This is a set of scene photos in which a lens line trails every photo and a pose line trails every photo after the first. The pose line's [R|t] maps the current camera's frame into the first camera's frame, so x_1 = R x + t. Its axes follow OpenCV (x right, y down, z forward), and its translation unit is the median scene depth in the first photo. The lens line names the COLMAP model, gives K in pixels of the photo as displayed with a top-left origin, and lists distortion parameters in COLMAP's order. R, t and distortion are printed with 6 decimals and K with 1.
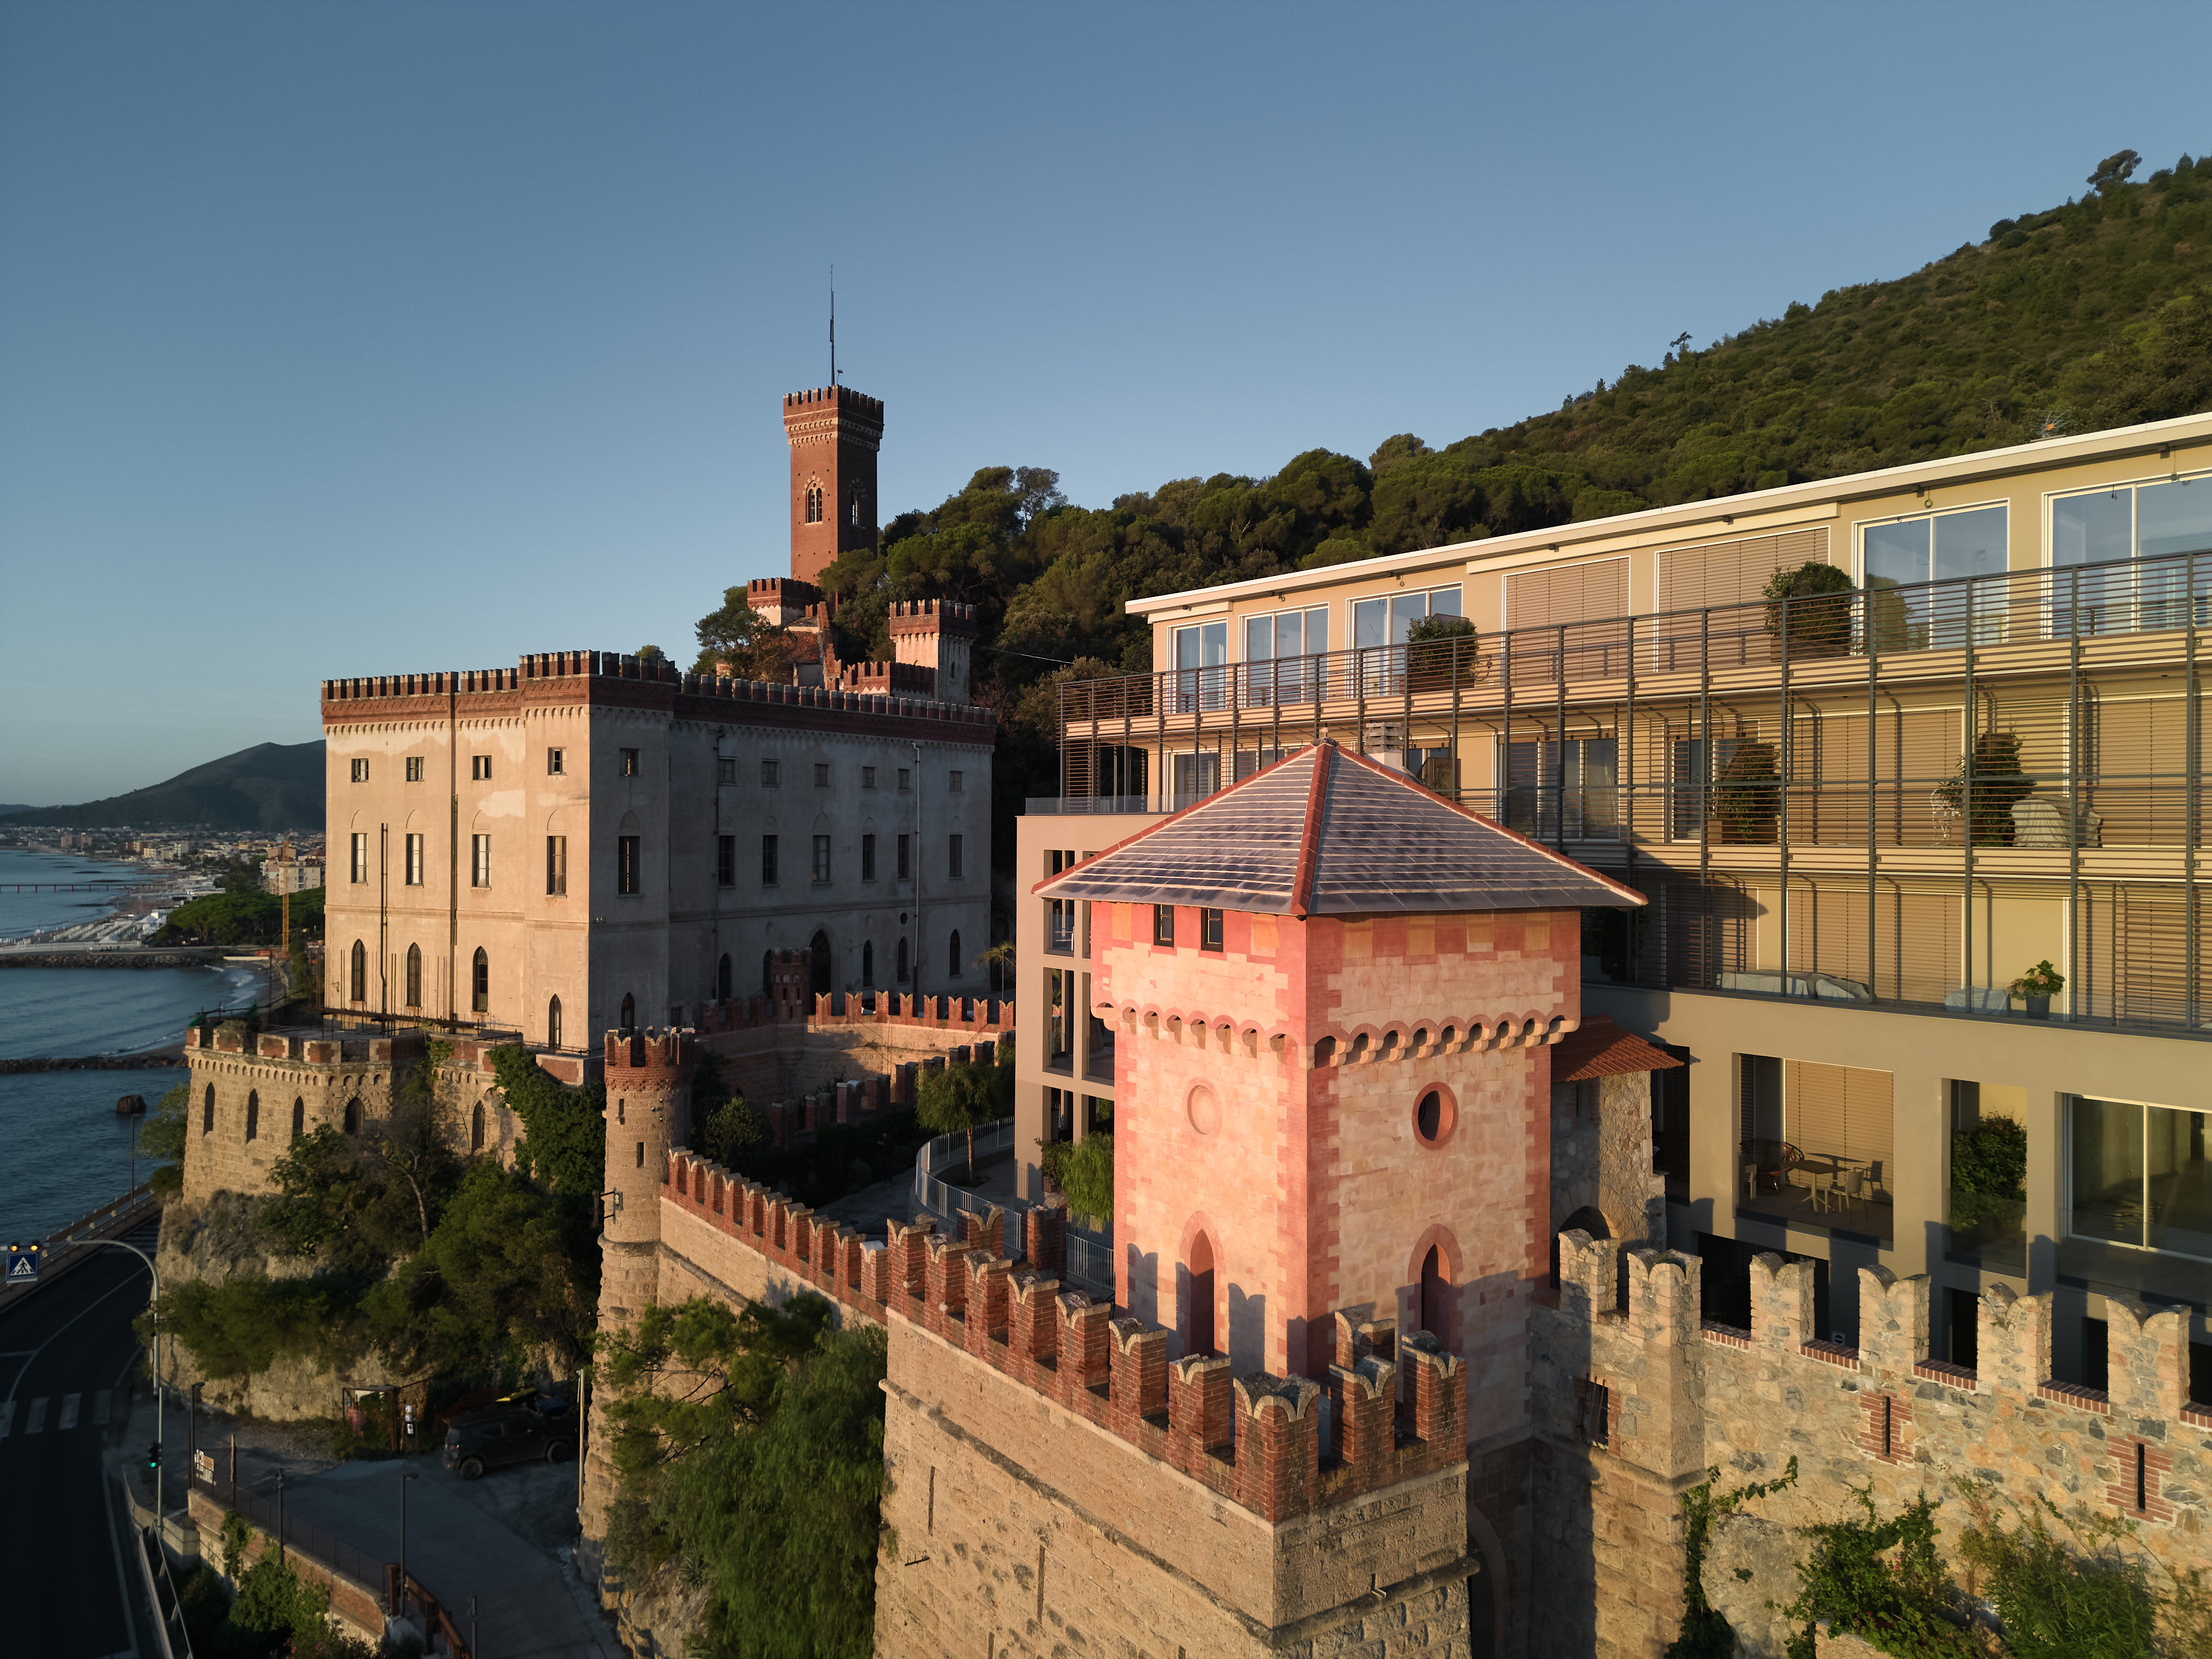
lens RADIAL K [[1557.8, 0, 1110.9], [0, 1557.8, 828.3], [0, 0, 1]] dist [0.063428, 0.001034]
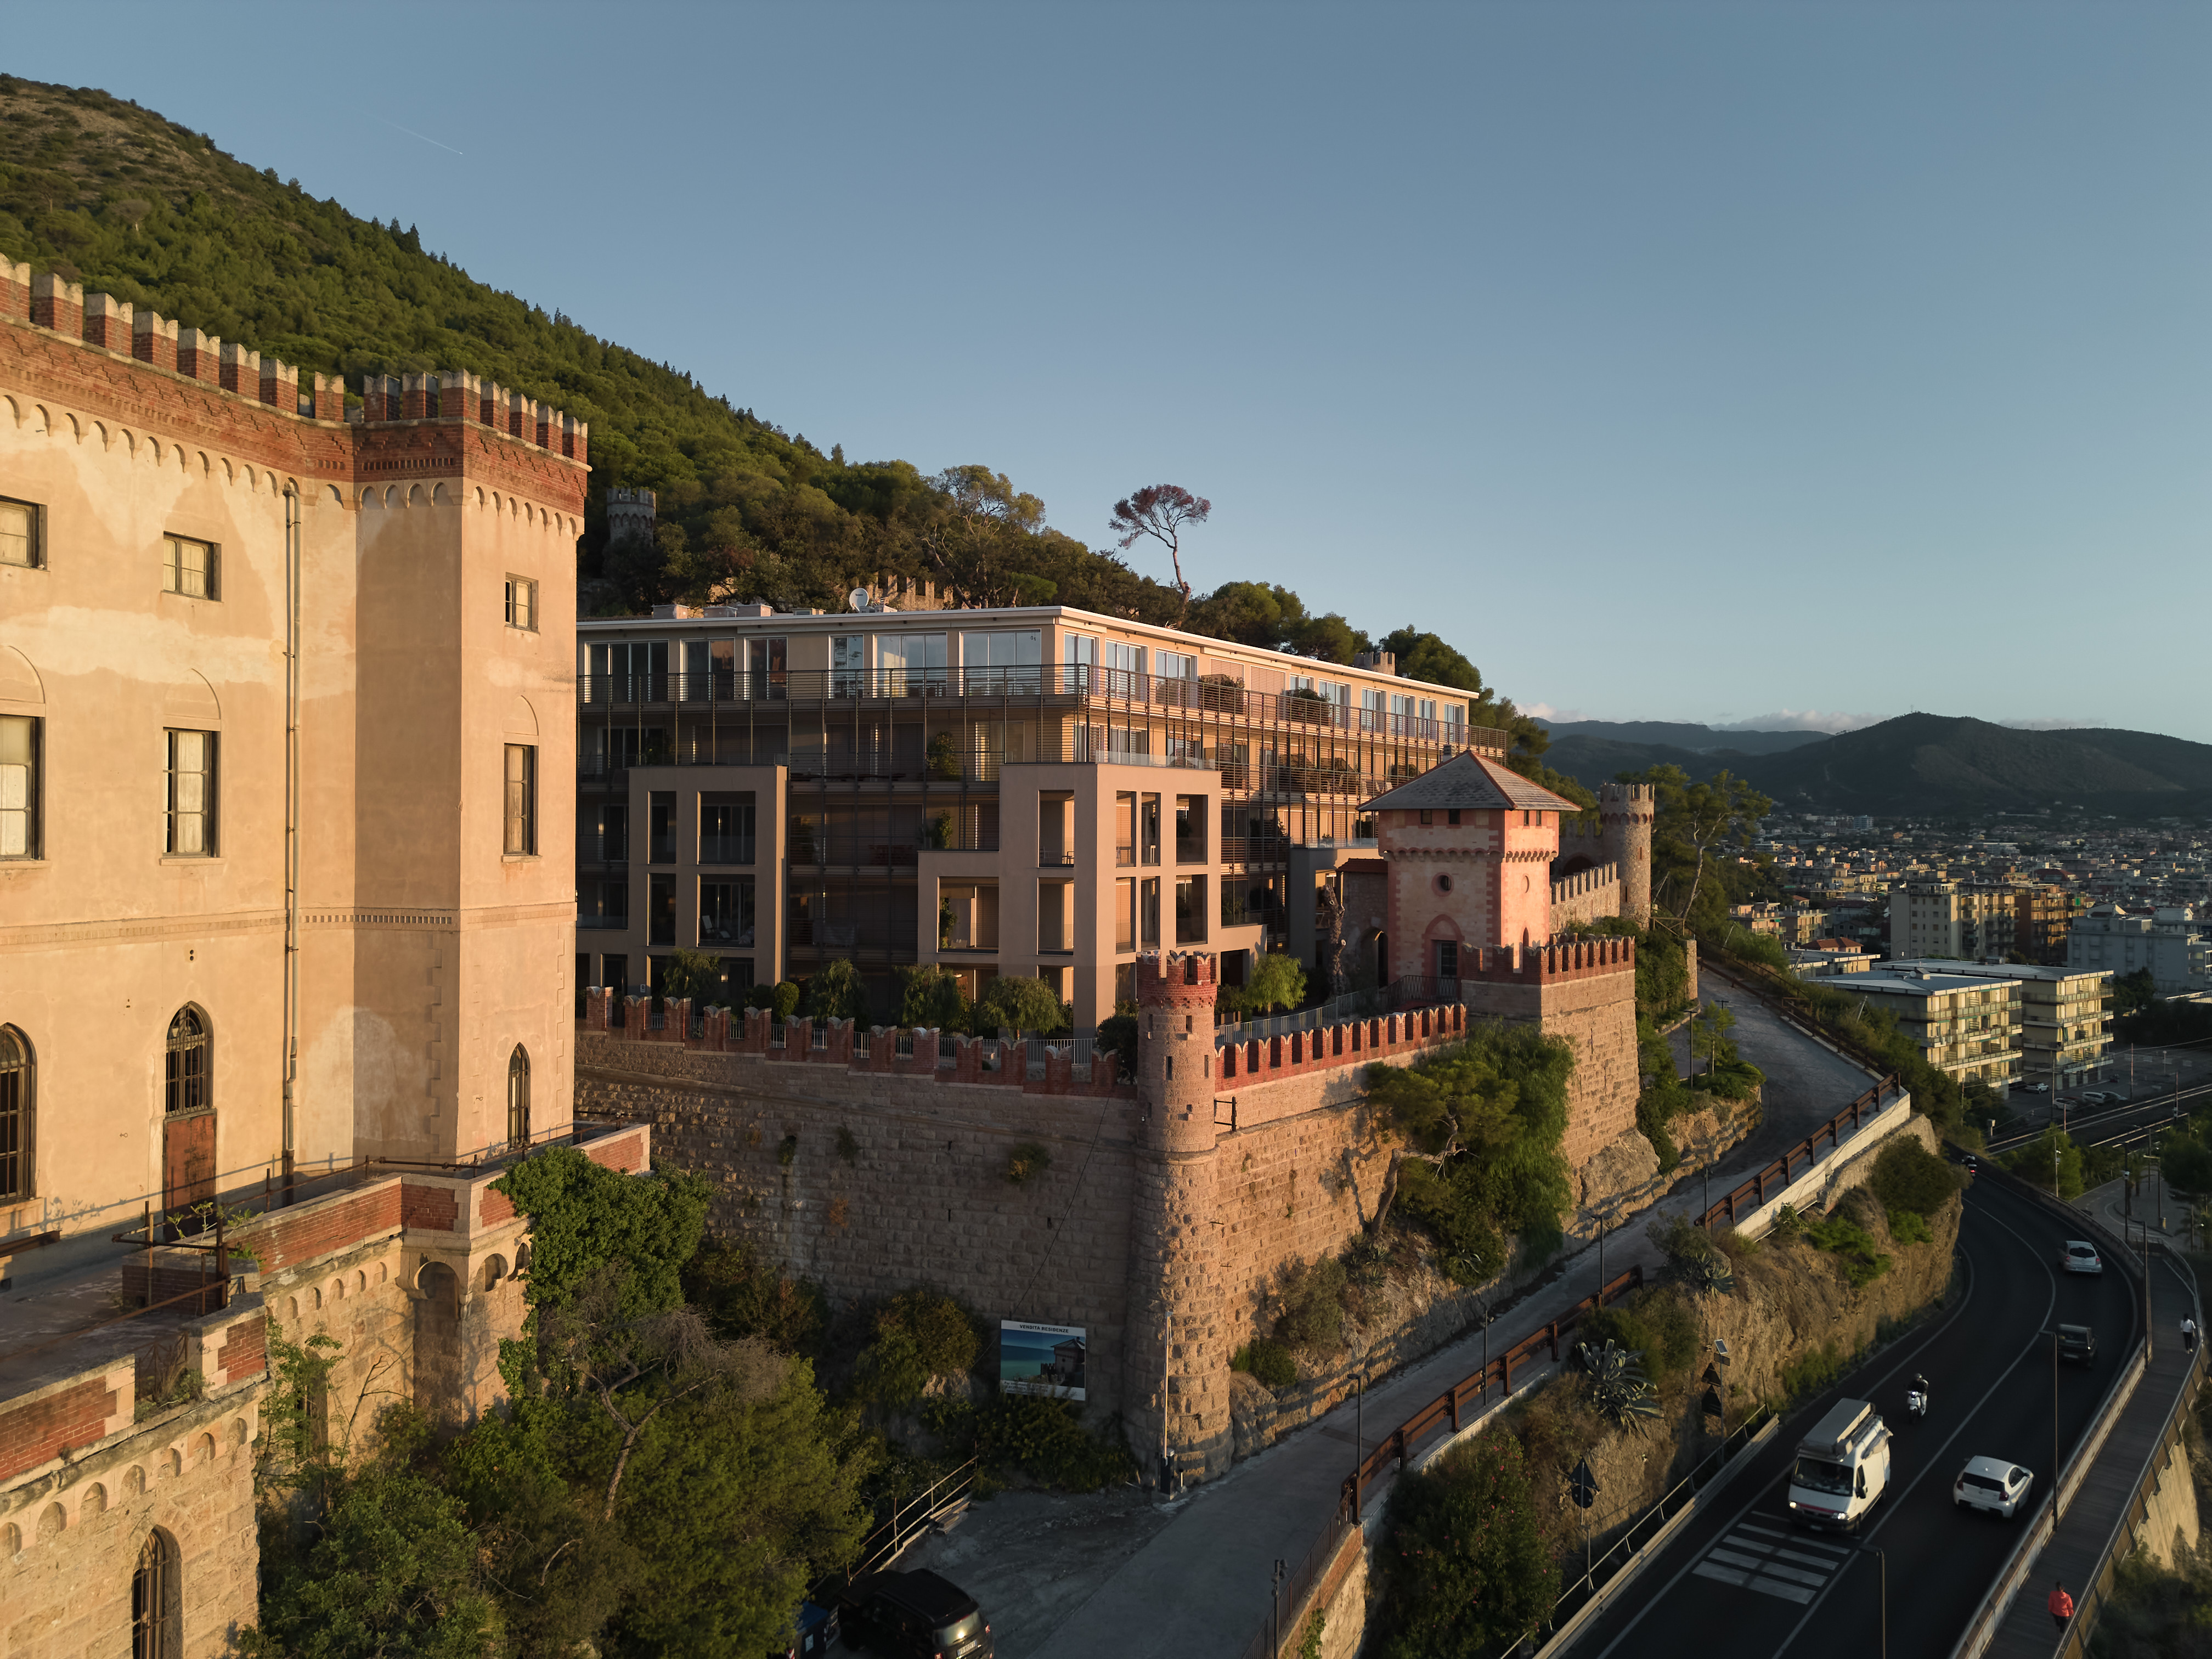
lens RADIAL K [[1557.8, 0, 1110.3], [0, 1557.8, 828.7], [0, 0, 1]] dist [0.063428, 0.001034]
pose [[-0.289456, -0.009333, 0.957146, -0.921660], [-0.011920, 0.999910, 0.006145, 0.027617], [-0.957117, -0.009631, -0.289541, 0.965073]]
